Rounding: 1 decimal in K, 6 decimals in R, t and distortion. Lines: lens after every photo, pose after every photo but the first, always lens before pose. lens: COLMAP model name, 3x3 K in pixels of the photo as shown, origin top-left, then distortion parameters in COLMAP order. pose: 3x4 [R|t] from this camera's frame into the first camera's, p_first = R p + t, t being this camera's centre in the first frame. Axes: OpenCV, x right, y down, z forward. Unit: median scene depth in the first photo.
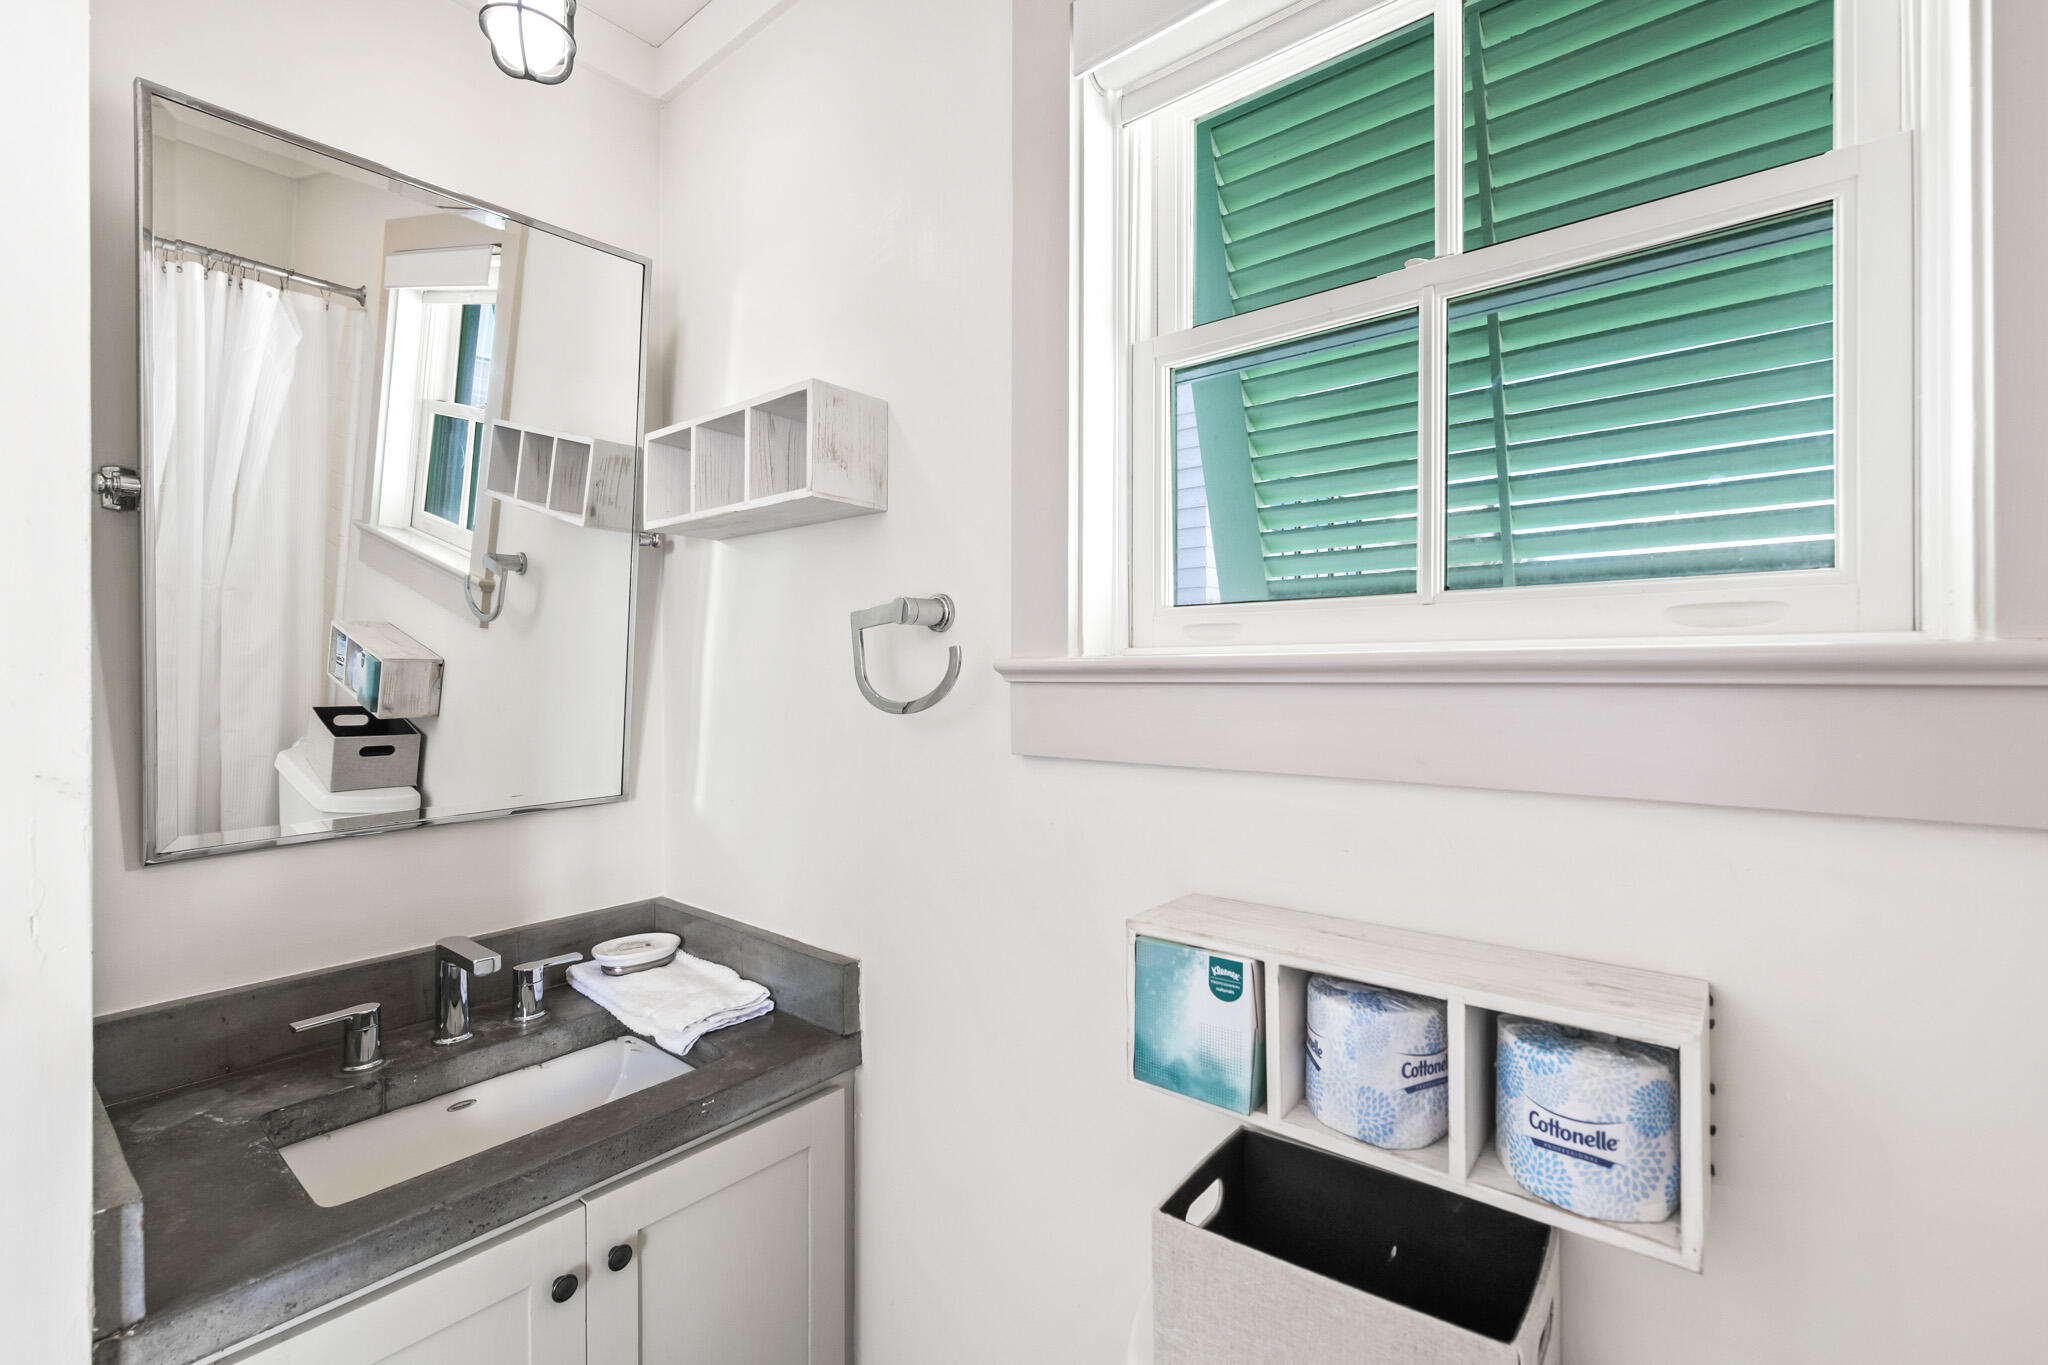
lens RADIAL K [[903.1, 0, 1025.7], [0, 903.1, 687.5], [0, 0, 1]] dist [0.000568, 0.000046]
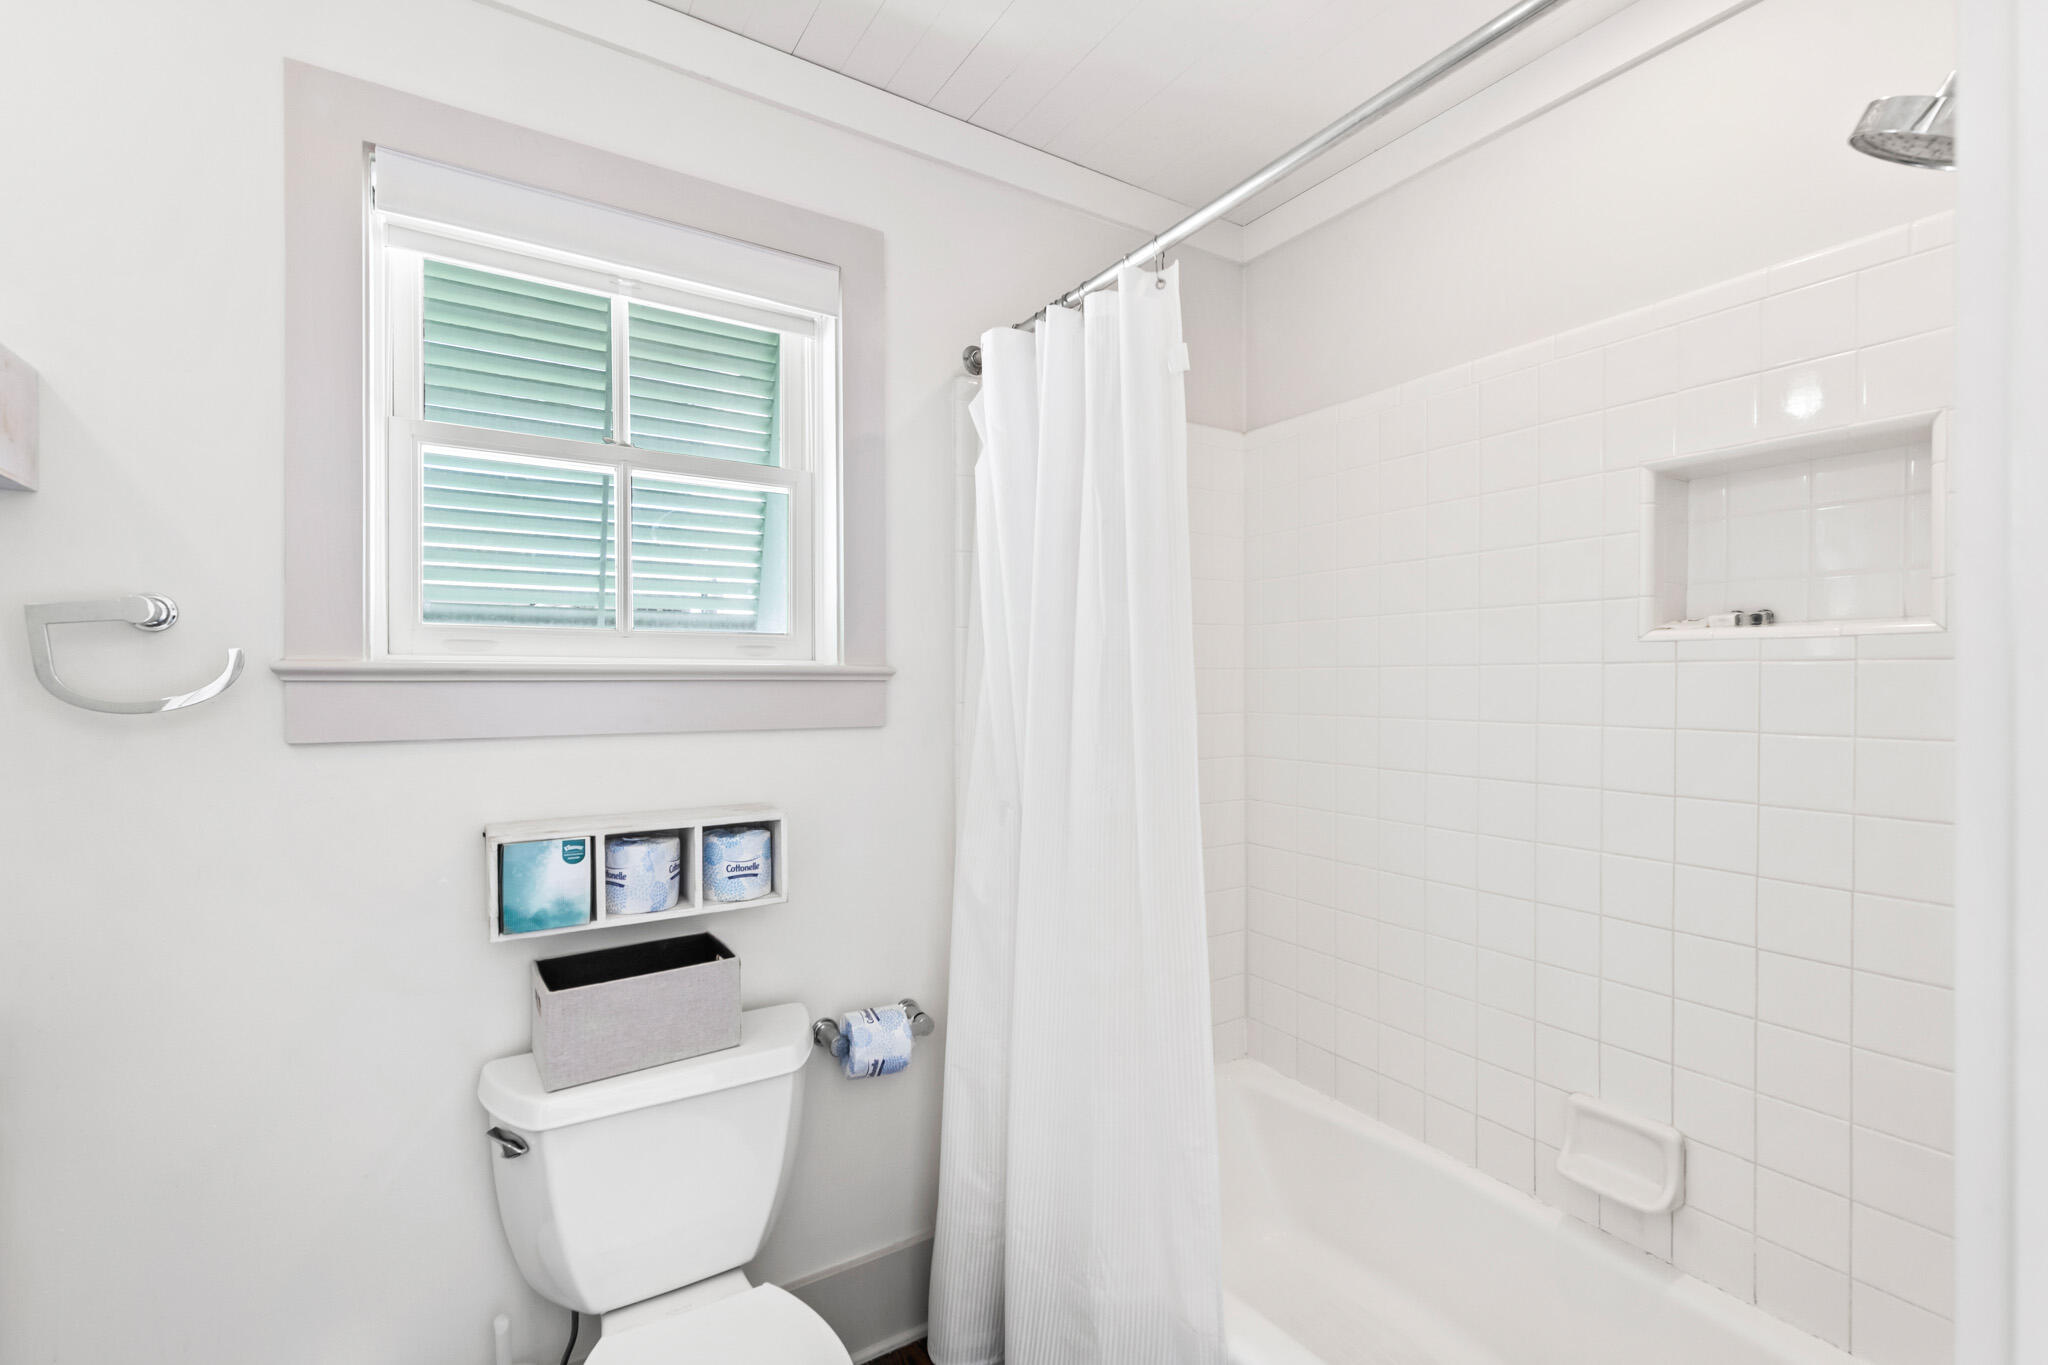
lens RADIAL K [[903.1, 0, 1025.7], [0, 903.1, 680.5], [0, 0, 1]] dist [0.000568, 0.000046]
pose [[0.312936, -0.007867, 0.949742, -1.159608], [0.005416, 0.999964, 0.006498, -0.013170], [-0.949759, 0.003110, 0.312967, -0.374724]]
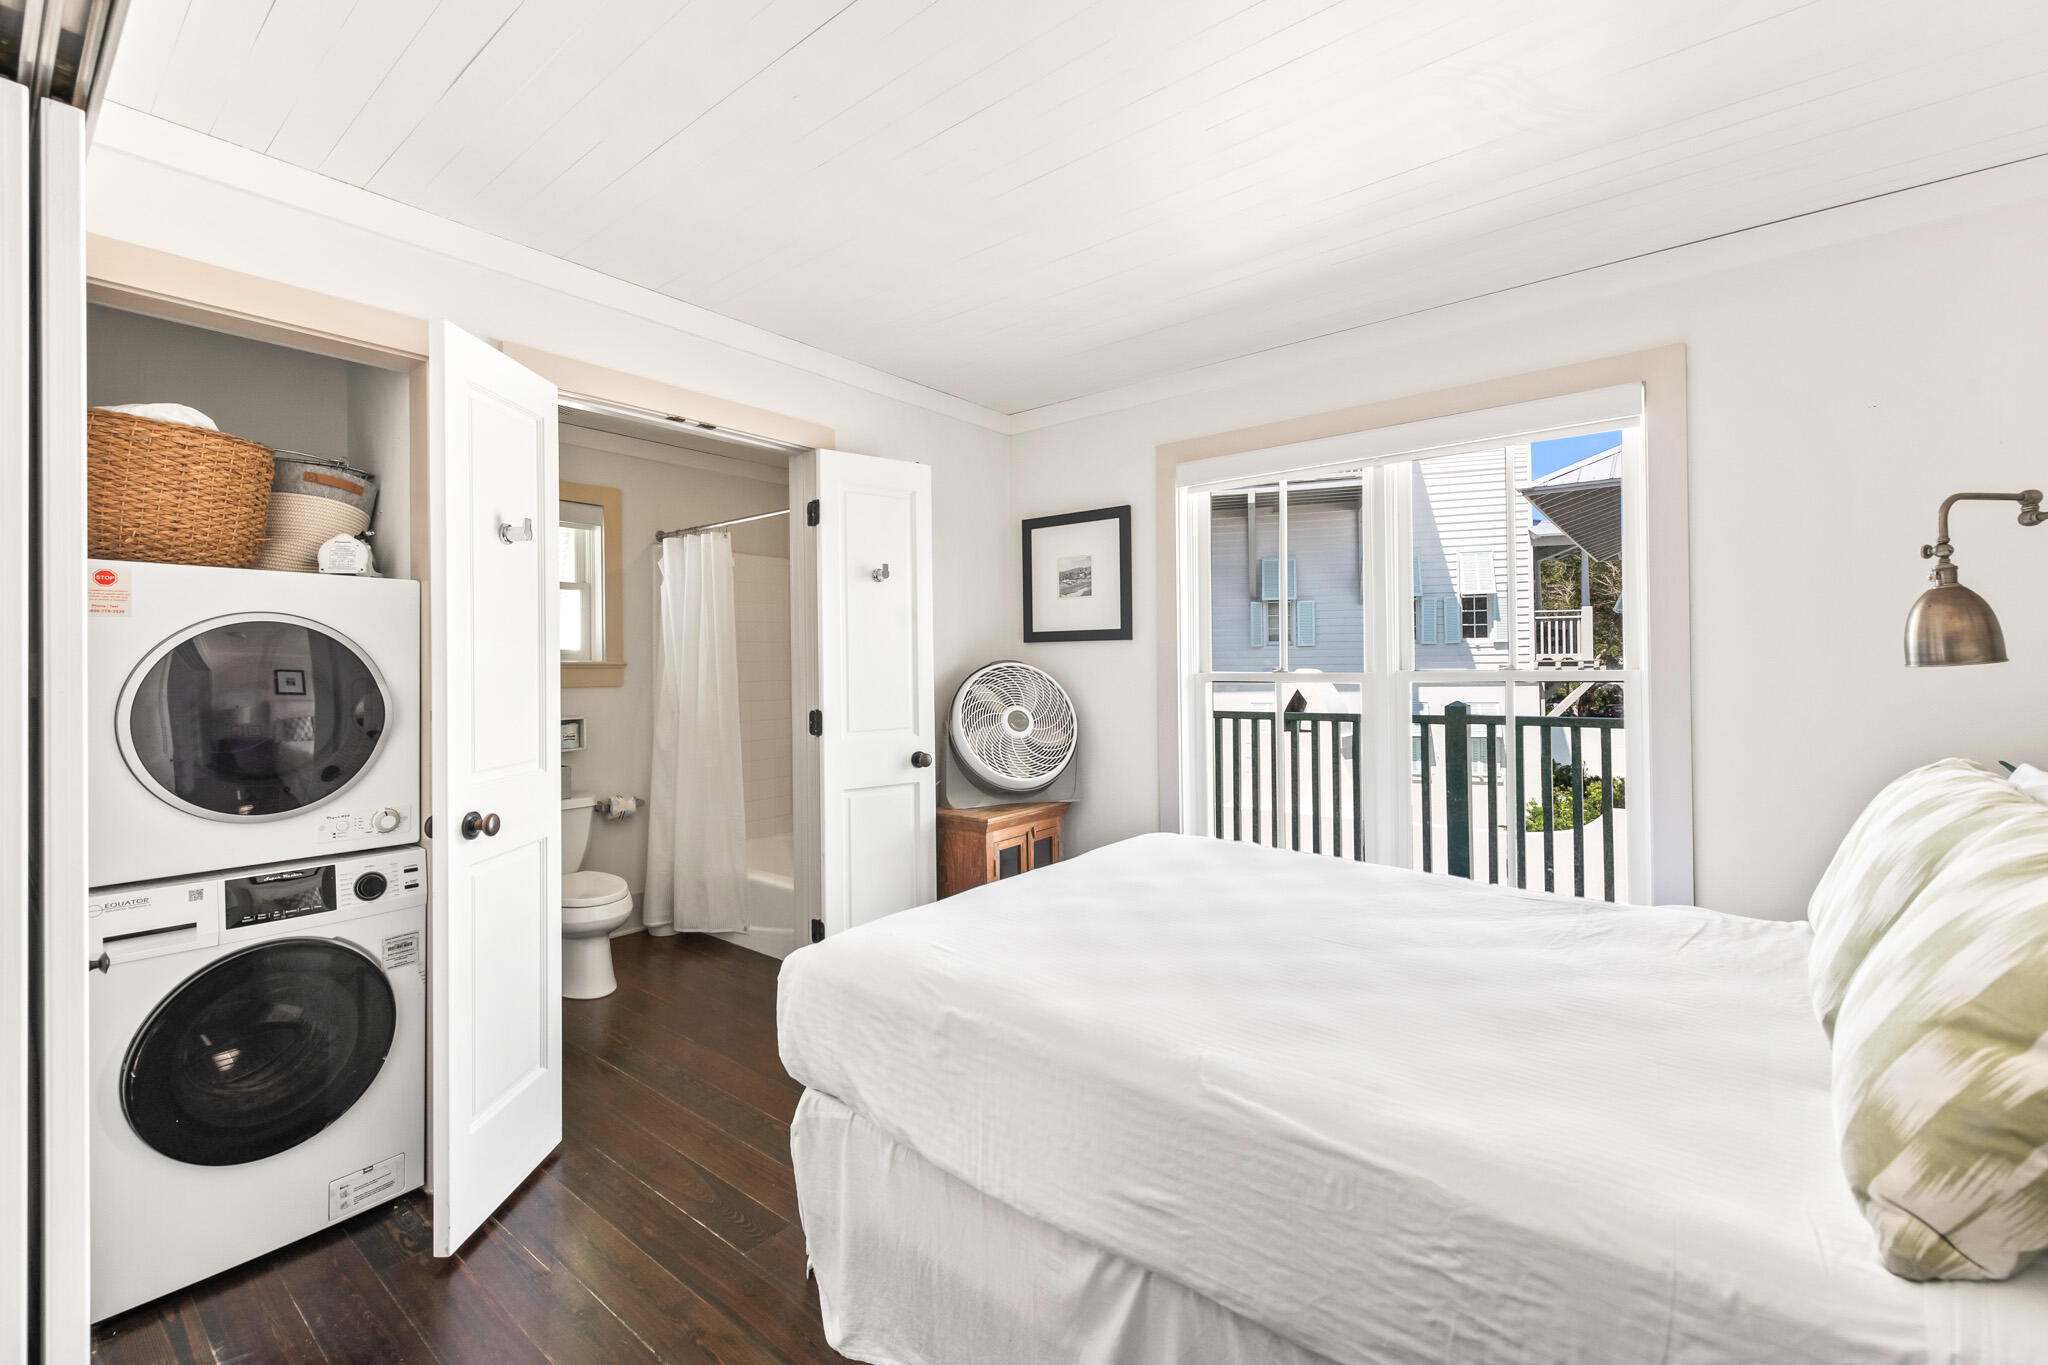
lens RADIAL K [[877.1, 0, 1016.1], [0, 877.1, 676.2], [0, 0, 1]] dist [-0.001101, -0.000024]
pose [[0.001388, -0.010813, 0.999941, -4.618673], [0.008752, 0.999903, 0.010800, 0.015451], [-0.999961, 0.008736, 0.001483, -1.807361]]
